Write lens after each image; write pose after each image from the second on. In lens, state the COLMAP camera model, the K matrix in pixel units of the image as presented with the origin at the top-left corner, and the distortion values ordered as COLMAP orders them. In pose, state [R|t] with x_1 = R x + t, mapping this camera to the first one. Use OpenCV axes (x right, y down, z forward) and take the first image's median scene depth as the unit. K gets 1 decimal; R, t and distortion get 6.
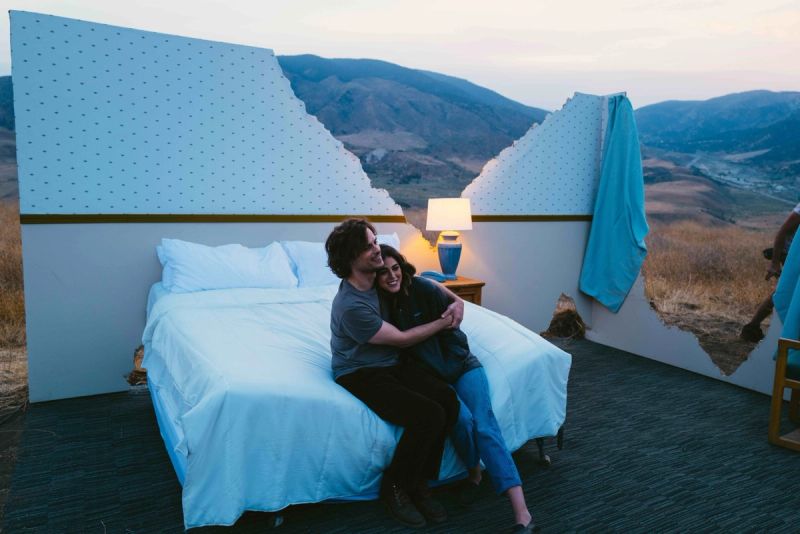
lens RADIAL K [[612.6, 0, 400.0], [0, 612.6, 267.0], [0, 0, 1]] dist [-0.011707, 0.007262]
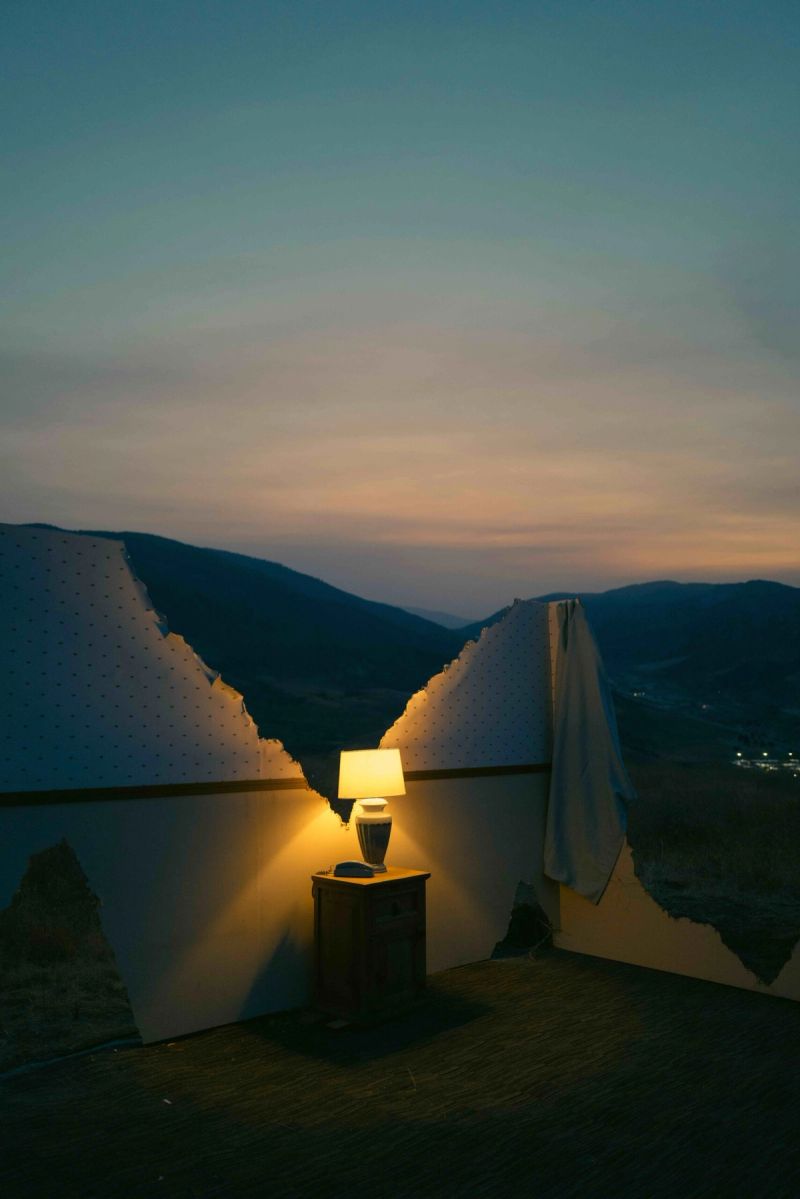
lens RADIAL K [[918.2, 0, 400.0], [0, 918.2, 599.5], [0, 0, 1]] dist [-0.011707, 0.007262]
pose [[0.972811, 0.001050, 0.231600, -0.115698], [0.058136, 0.966866, -0.248576, -0.014792], [-0.224187, 0.255281, 0.940517, -0.024651]]
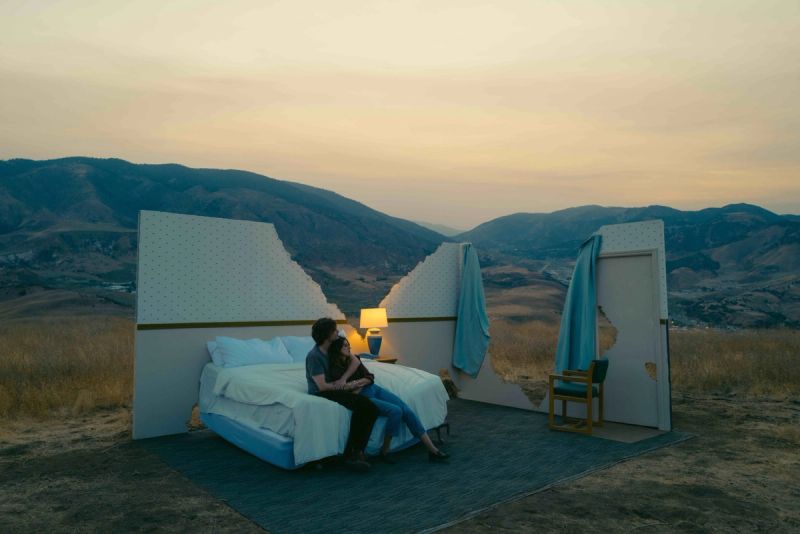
lens RADIAL K [[616.5, 0, 408.3], [0, 616.5, 264.5], [0, 0, 1]] dist [-0.005420, 0.000234]
pose [[0.974901, -0.006832, 0.222532, -0.179919], [0.046254, 0.983936, -0.172426, 0.057032], [-0.217779, 0.178392, 0.959556, -0.583265]]
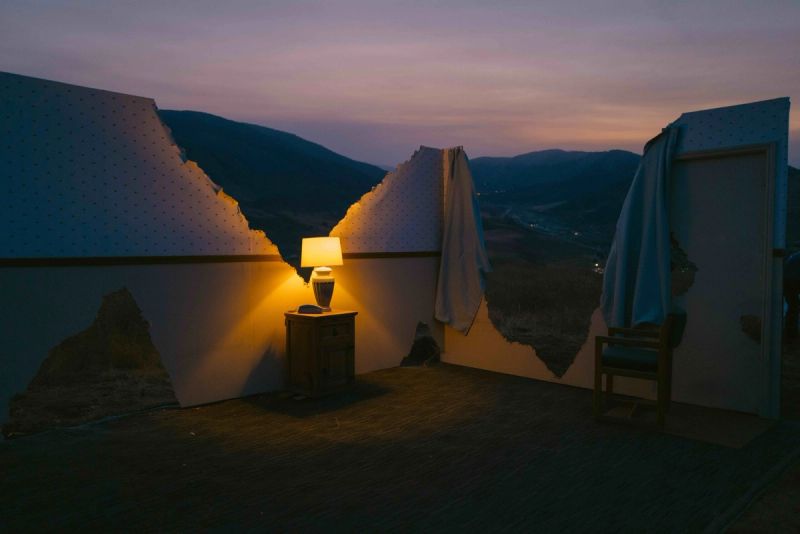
lens RADIAL K [[612.6, 0, 400.0], [0, 612.6, 267.0], [0, 0, 1]] dist [-0.011707, 0.007262]
pose [[0.963538, -0.034528, 0.265336, -0.070409], [0.056843, 0.995418, -0.076884, 0.030762], [-0.261465, 0.089163, 0.961086, -0.086775]]
